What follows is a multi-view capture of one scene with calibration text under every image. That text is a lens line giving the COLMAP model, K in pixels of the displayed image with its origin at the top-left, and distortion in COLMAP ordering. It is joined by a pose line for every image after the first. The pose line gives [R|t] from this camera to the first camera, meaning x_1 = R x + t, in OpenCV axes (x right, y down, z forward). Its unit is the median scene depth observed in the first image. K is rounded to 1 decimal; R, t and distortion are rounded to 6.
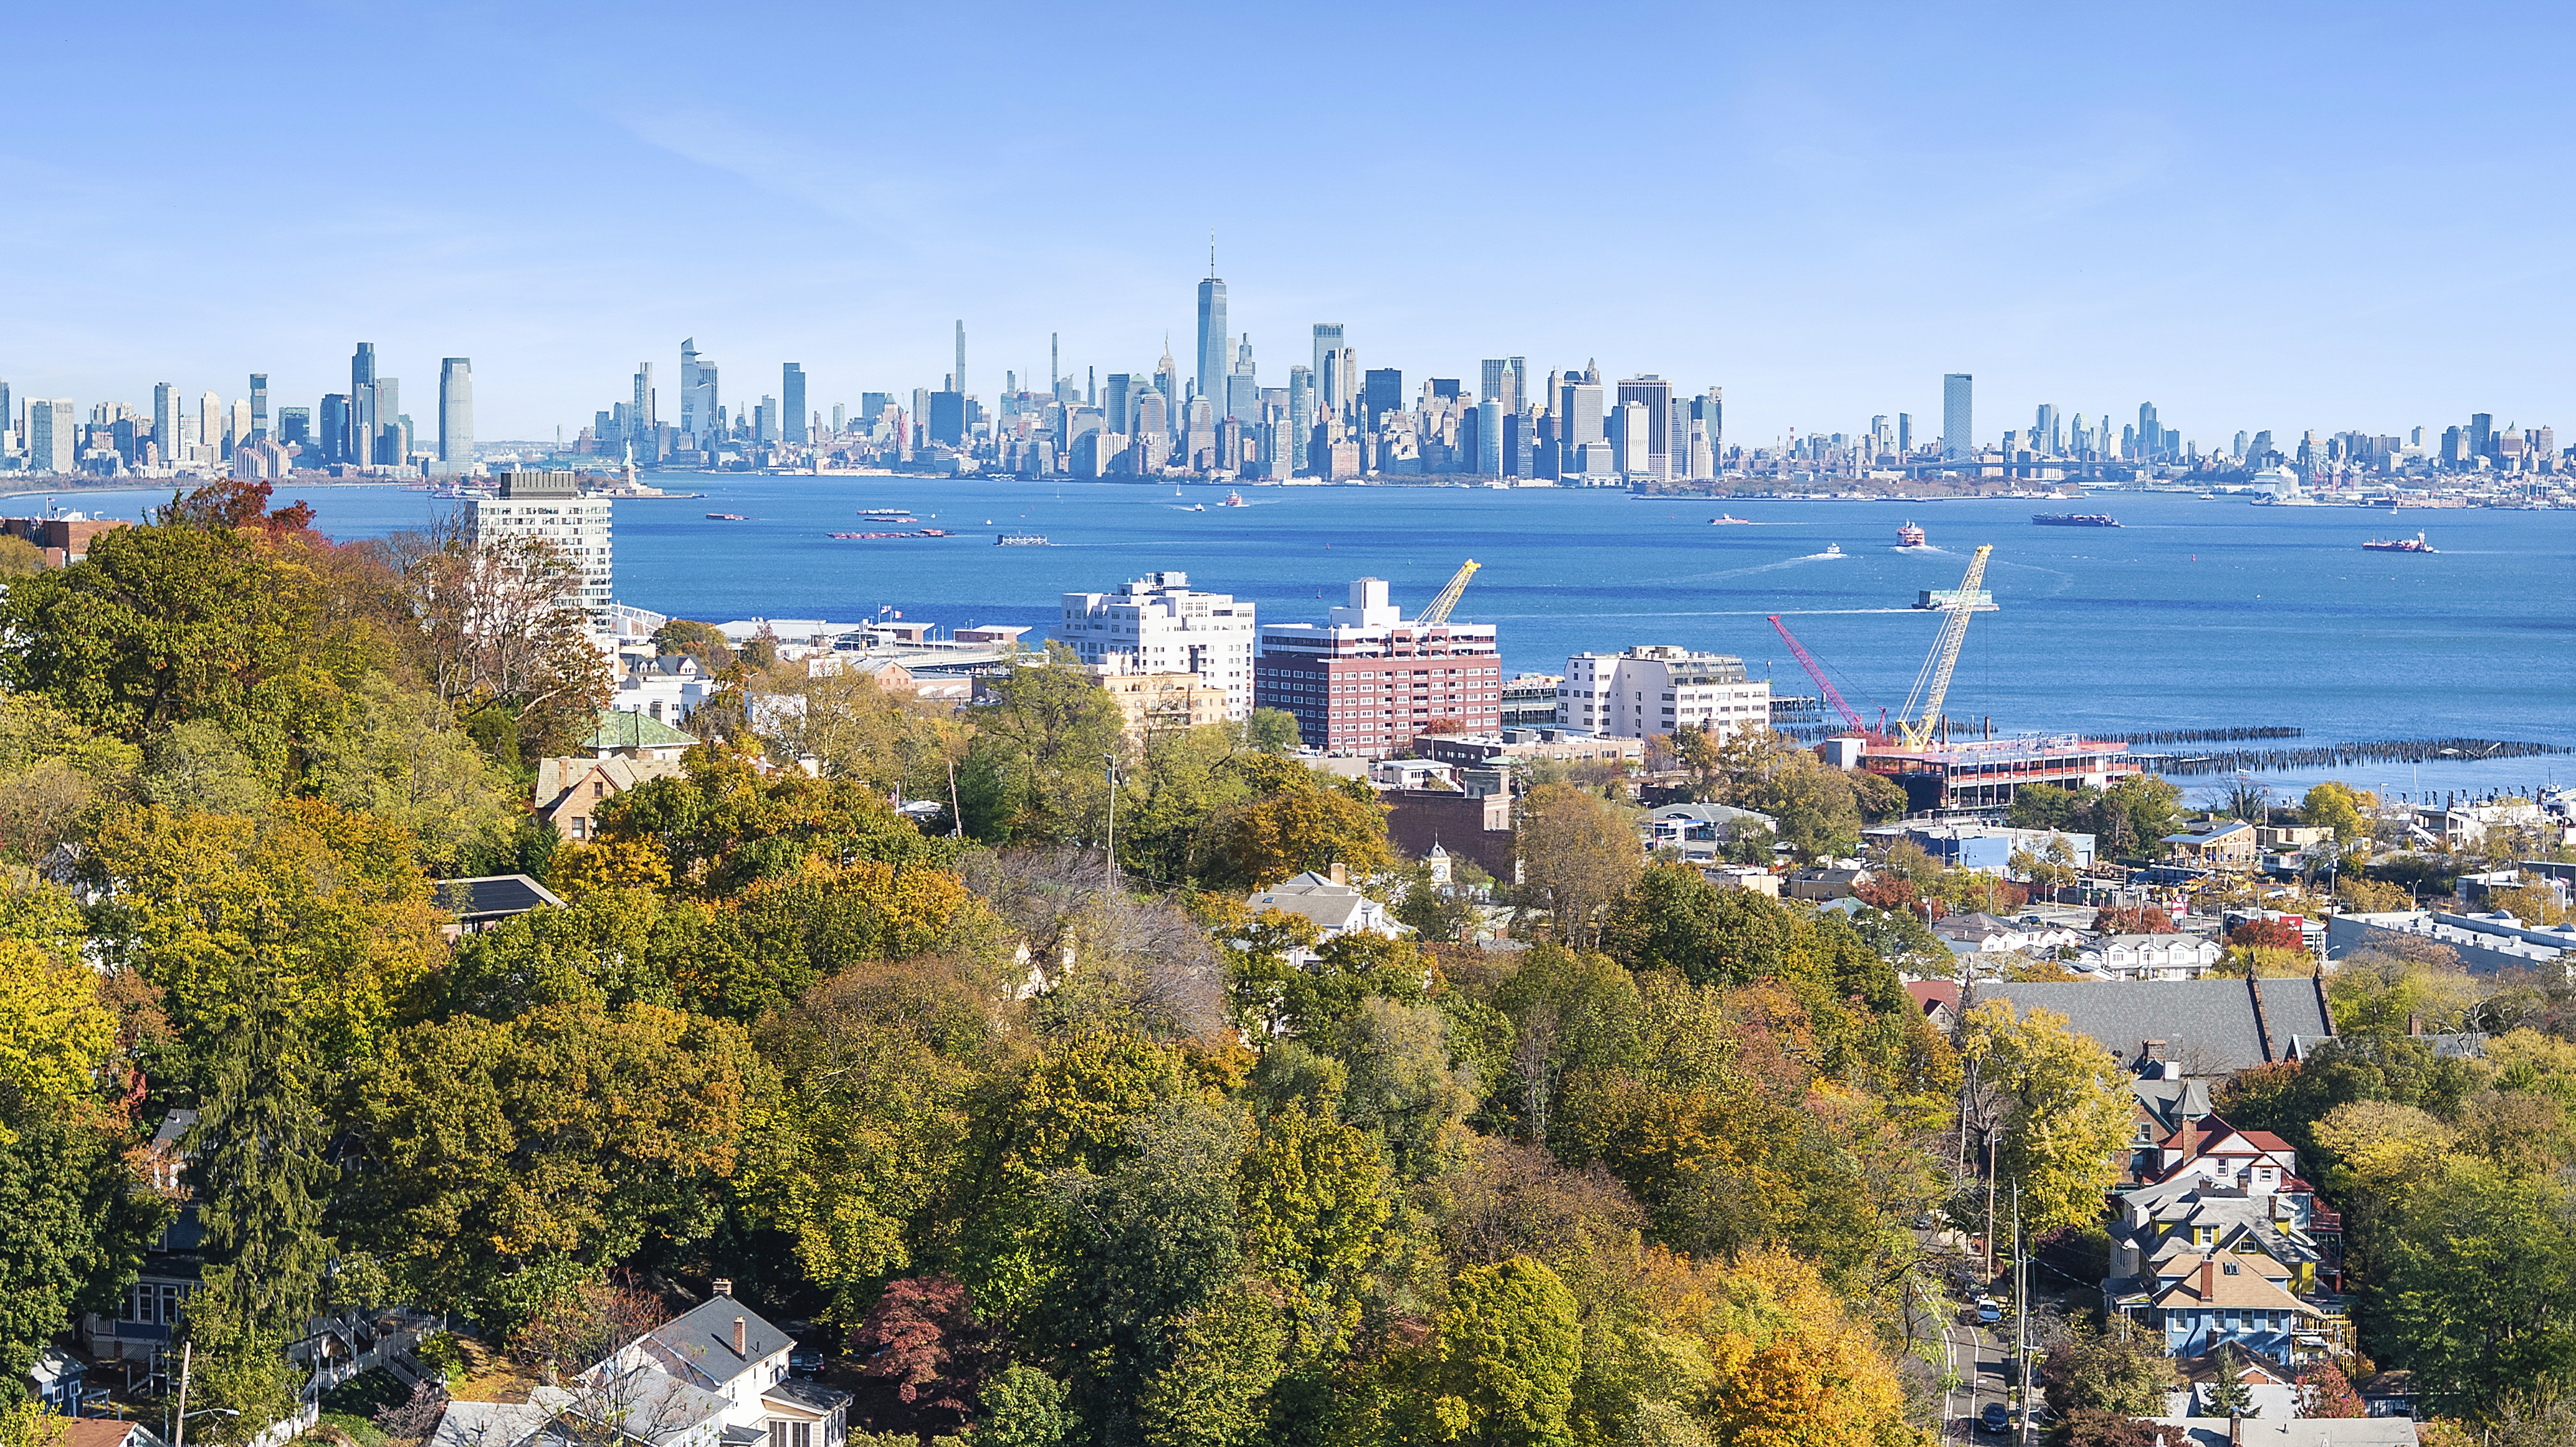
lens RADIAL K [[5167.7, 0, 1291.2], [0, 5167.7, 722.0], [0, 0, 1]] dist [-0.151262, 0.000000]
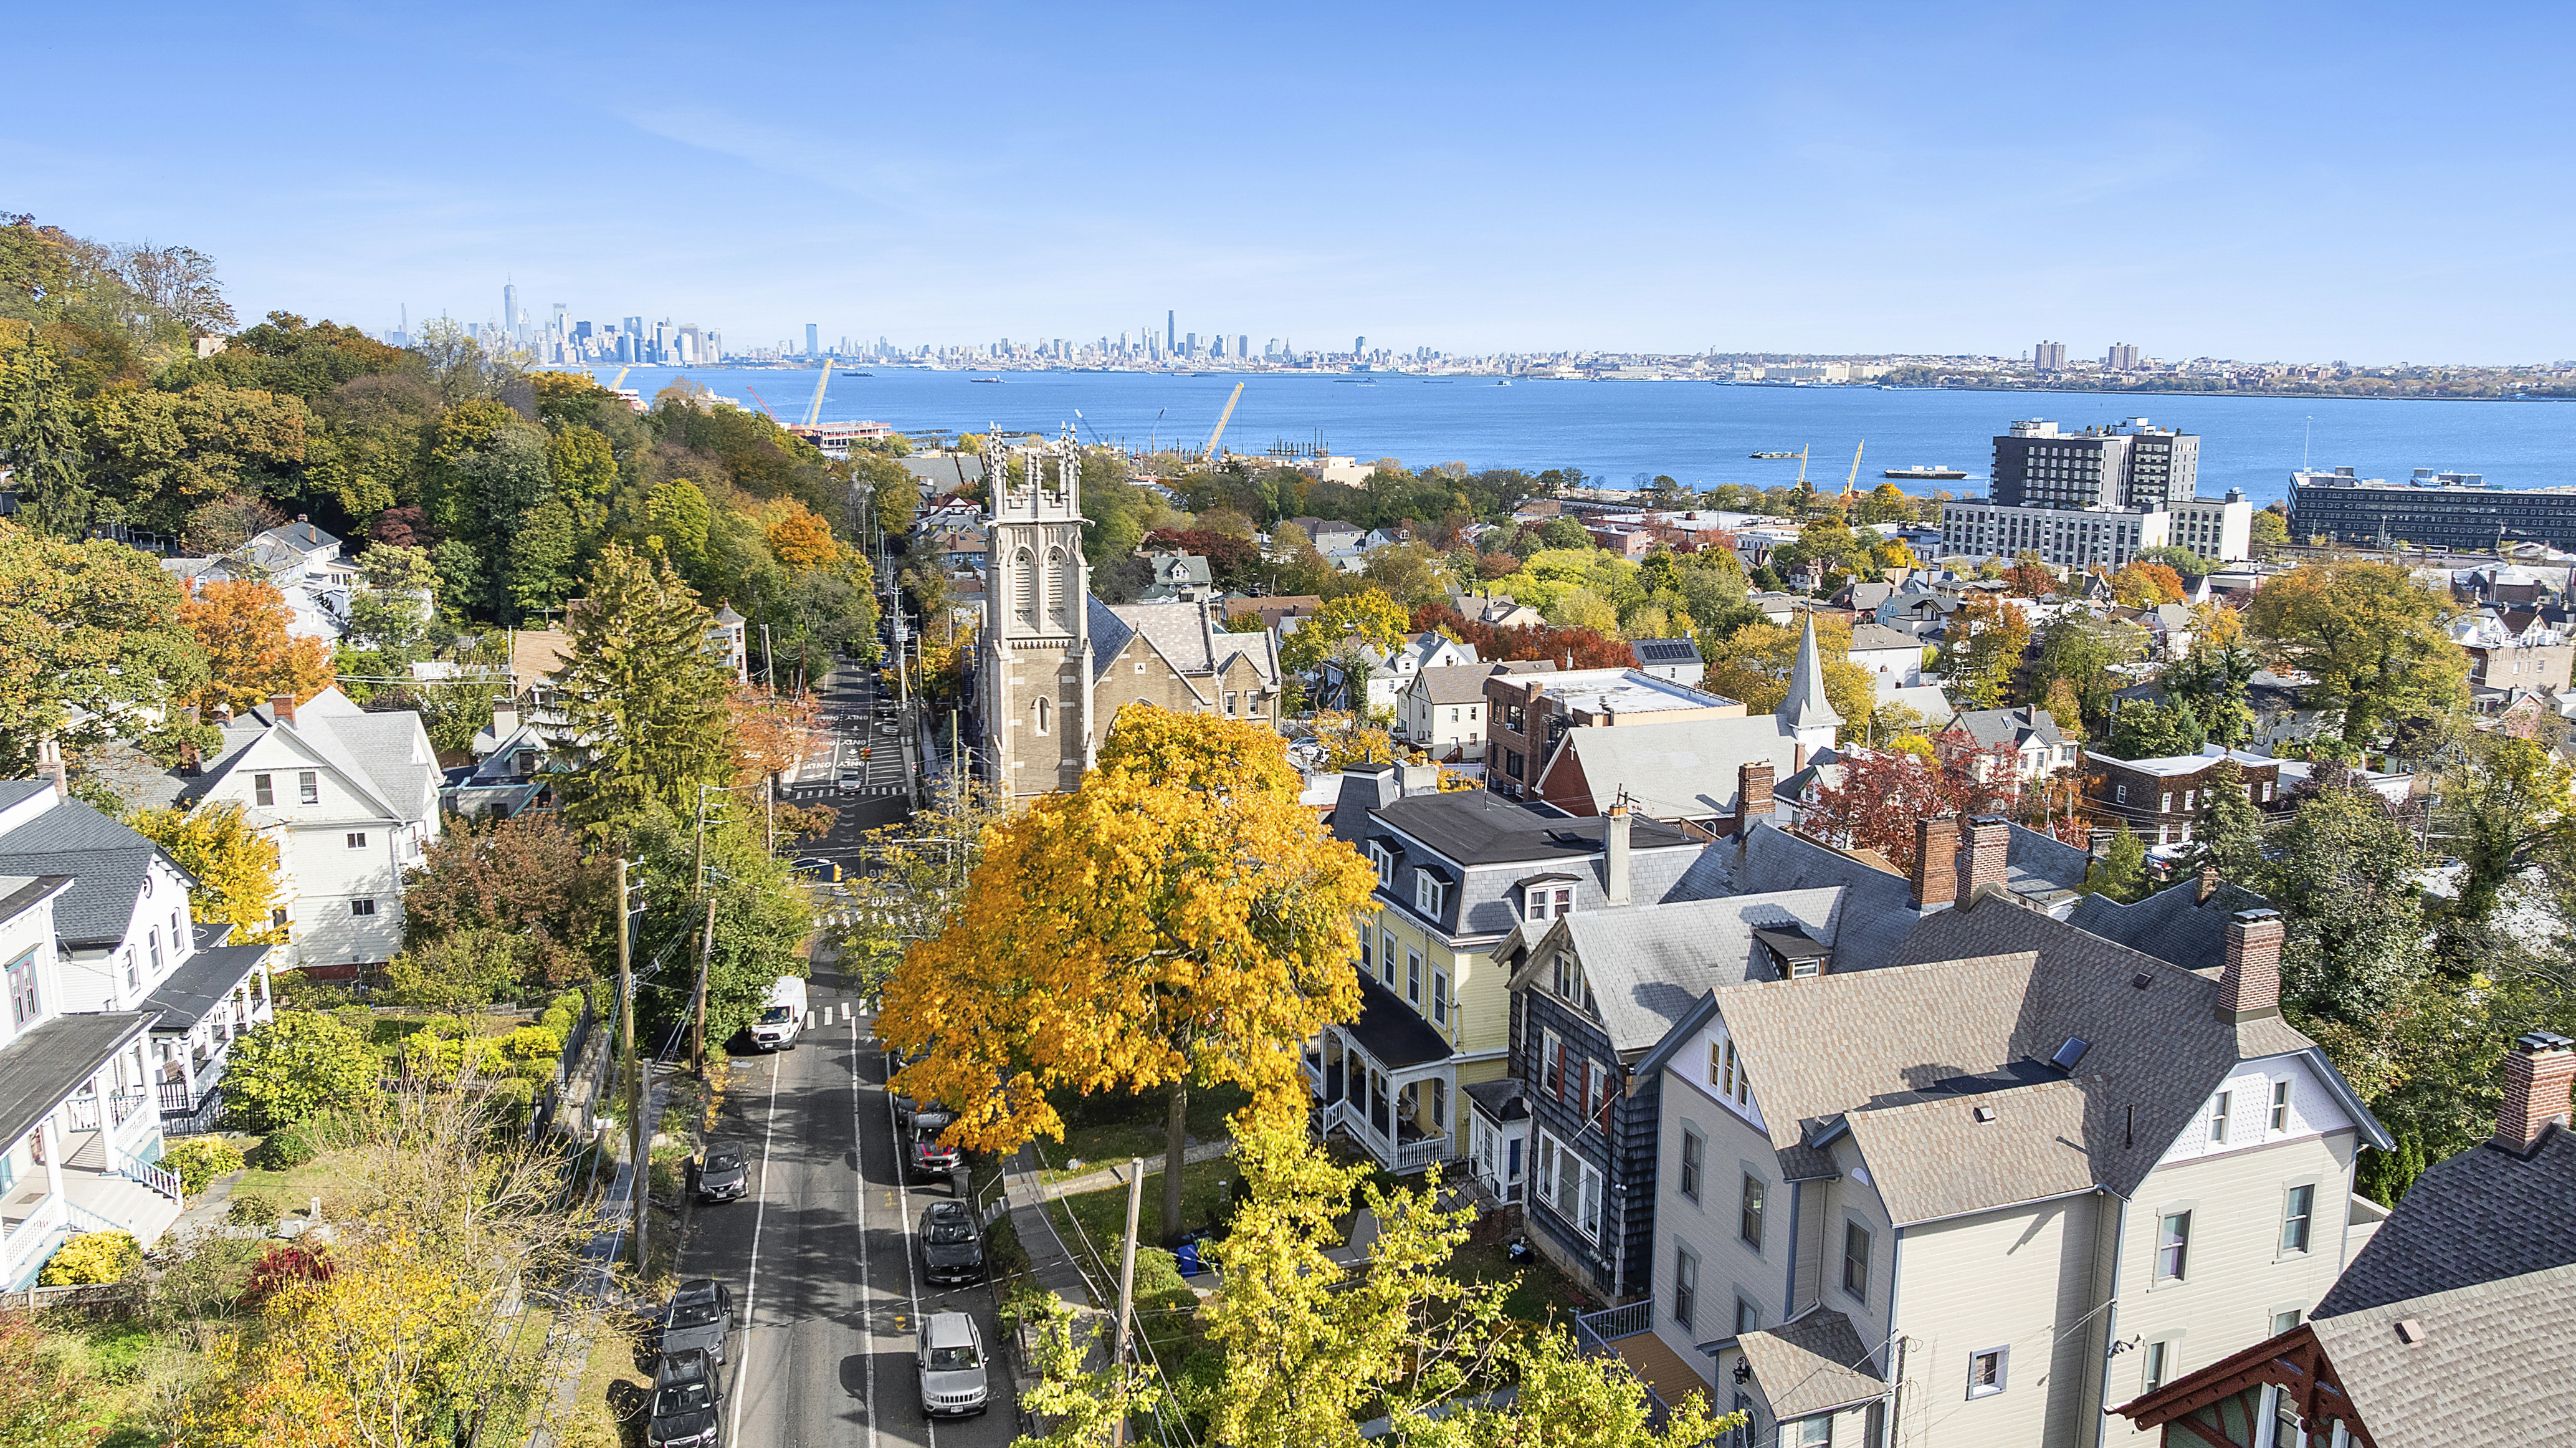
lens RADIAL K [[1822.2, 0, 1280.8], [0, 1822.2, 738.8], [0, 0, 1]] dist [-0.005506, 0.007092]
pose [[0.930345, -0.069699, 0.360000, -0.007307], [0.013374, 0.987566, 0.156637, 0.087237], [-0.366441, -0.140912, 0.919709, 0.109798]]
